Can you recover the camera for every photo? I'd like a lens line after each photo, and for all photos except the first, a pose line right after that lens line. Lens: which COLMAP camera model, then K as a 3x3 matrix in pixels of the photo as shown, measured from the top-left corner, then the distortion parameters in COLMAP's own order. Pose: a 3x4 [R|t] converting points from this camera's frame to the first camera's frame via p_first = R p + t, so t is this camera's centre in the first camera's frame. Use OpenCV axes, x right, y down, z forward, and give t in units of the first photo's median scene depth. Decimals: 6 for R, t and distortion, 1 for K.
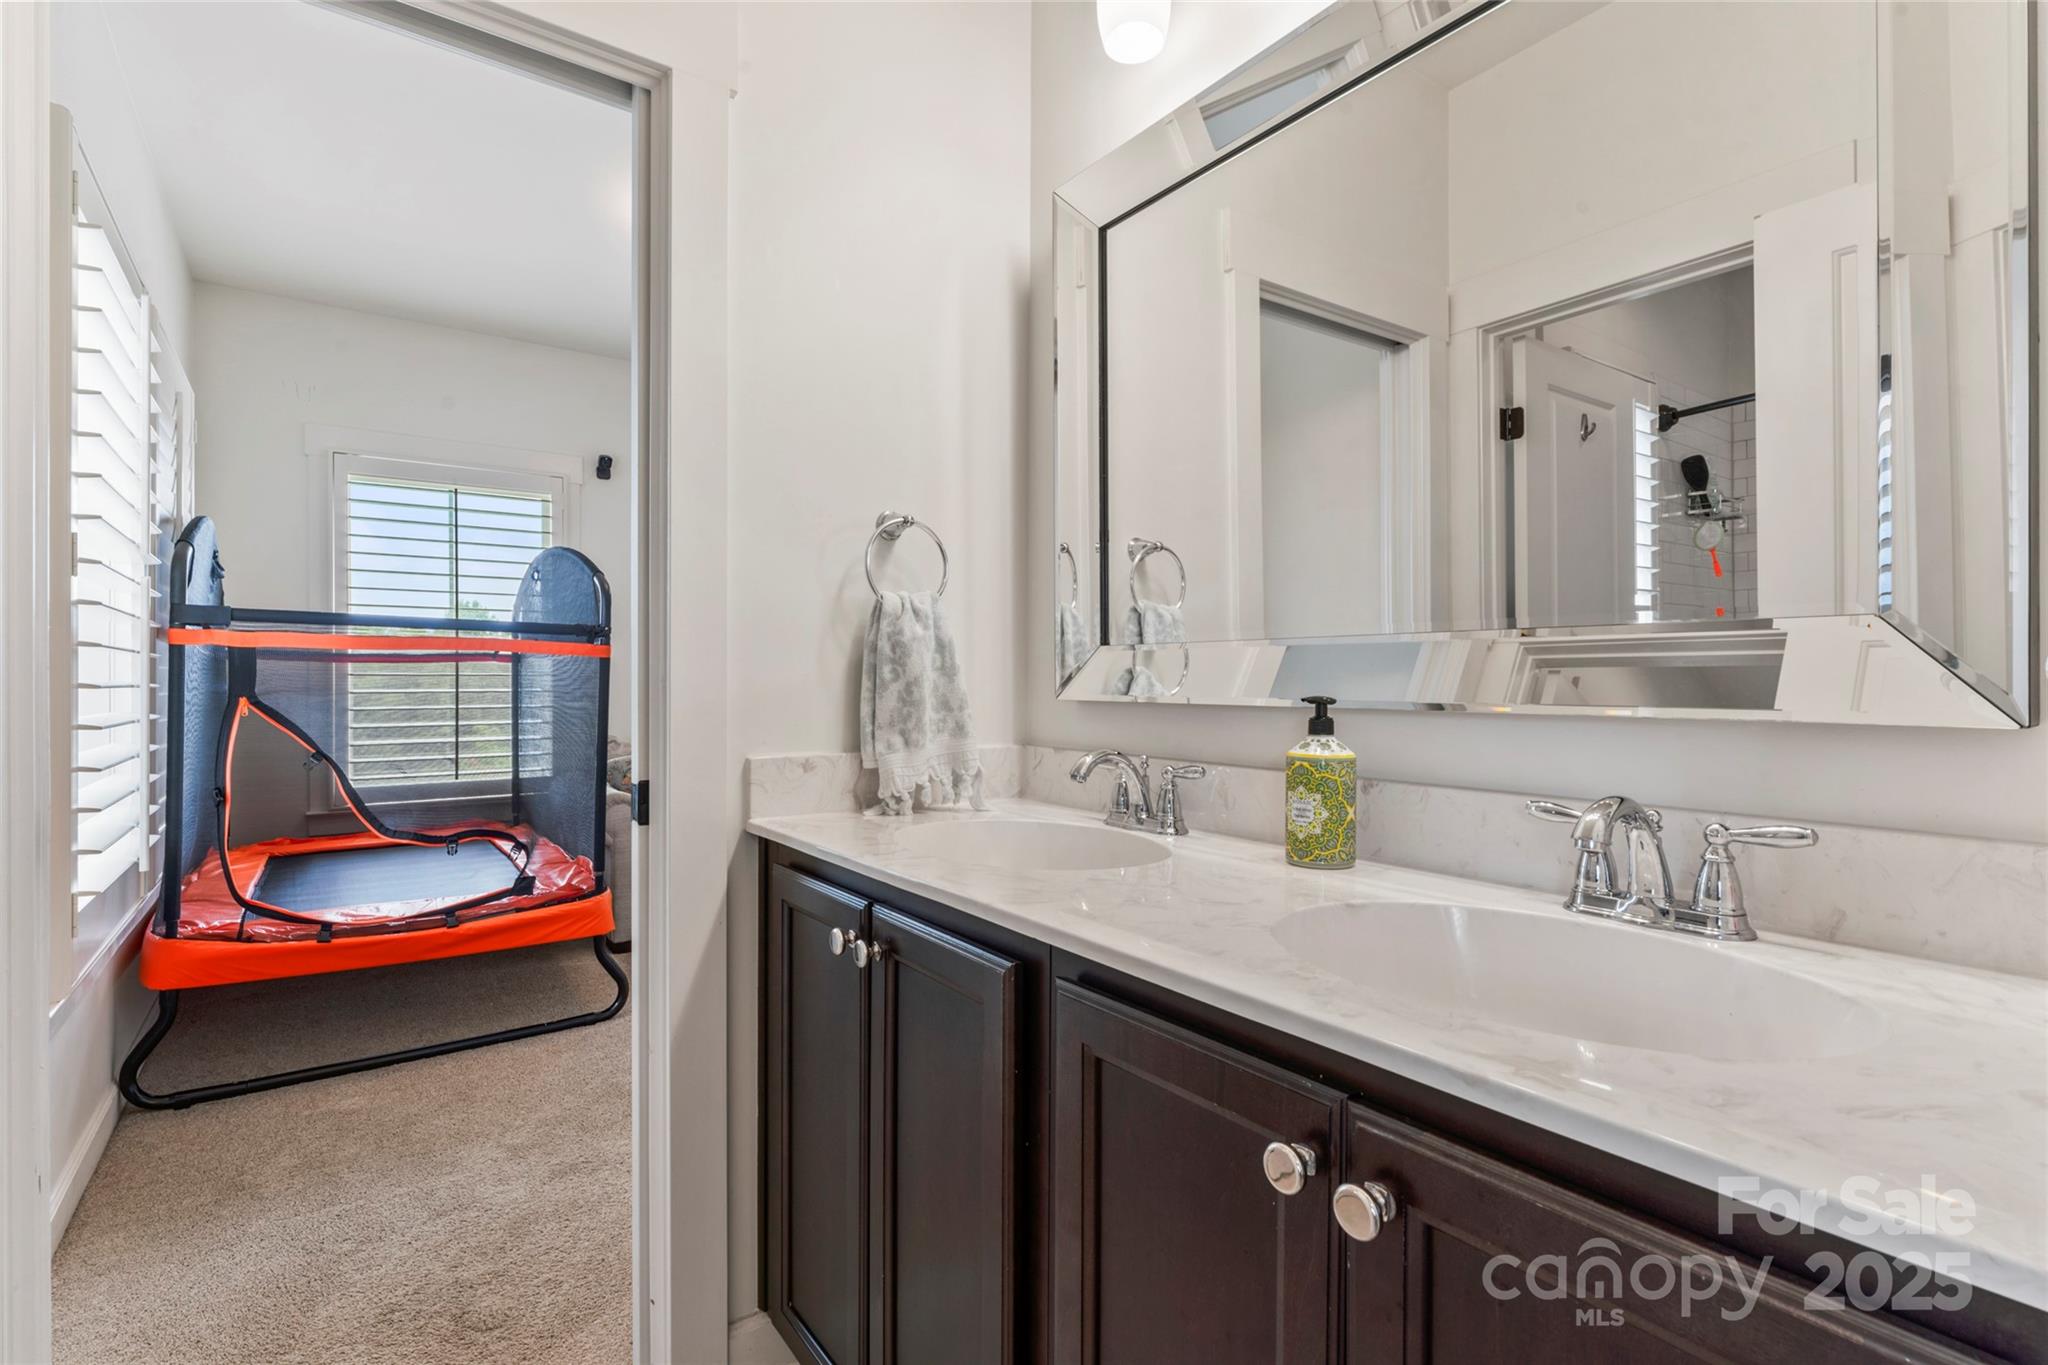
lens RADIAL K [[940.9, 0, 1019.7], [0, 940.9, 682.0], [0, 0, 1]] dist [0.000363, 0.000126]
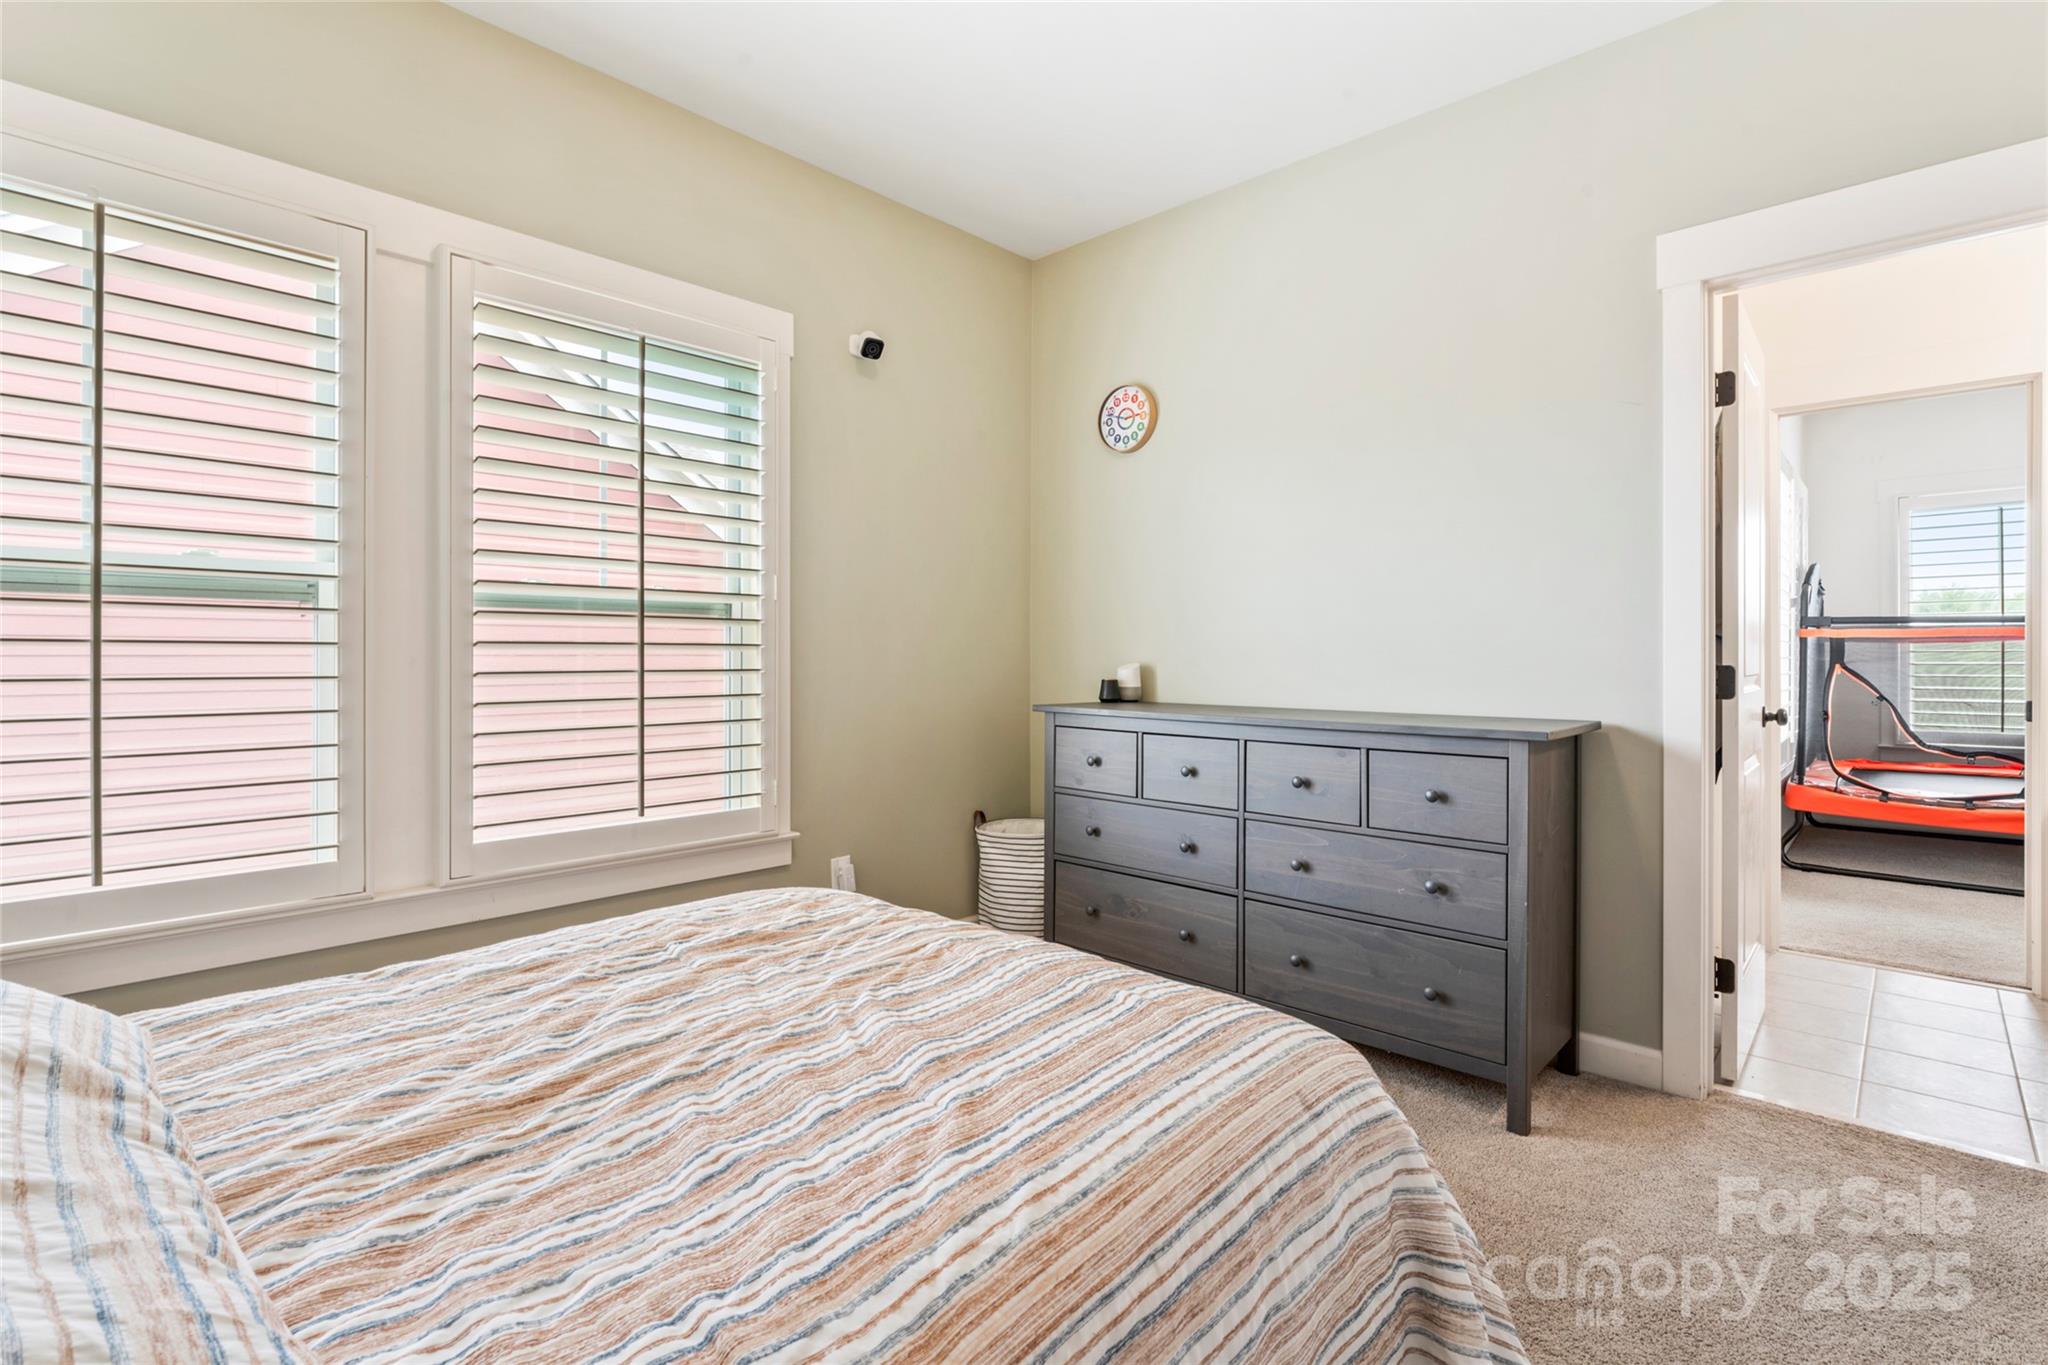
lens RADIAL K [[957.2, 0, 1024.1], [0, 957.2, 662.6], [0, 0, 1]] dist [-0.000733, -0.000107]
pose [[0.180895, 0.003313, -0.983497, 0.731688], [0.001329, 0.999993, 0.003613, 0.003678], [0.983502, -0.001961, 0.180889, -0.908691]]
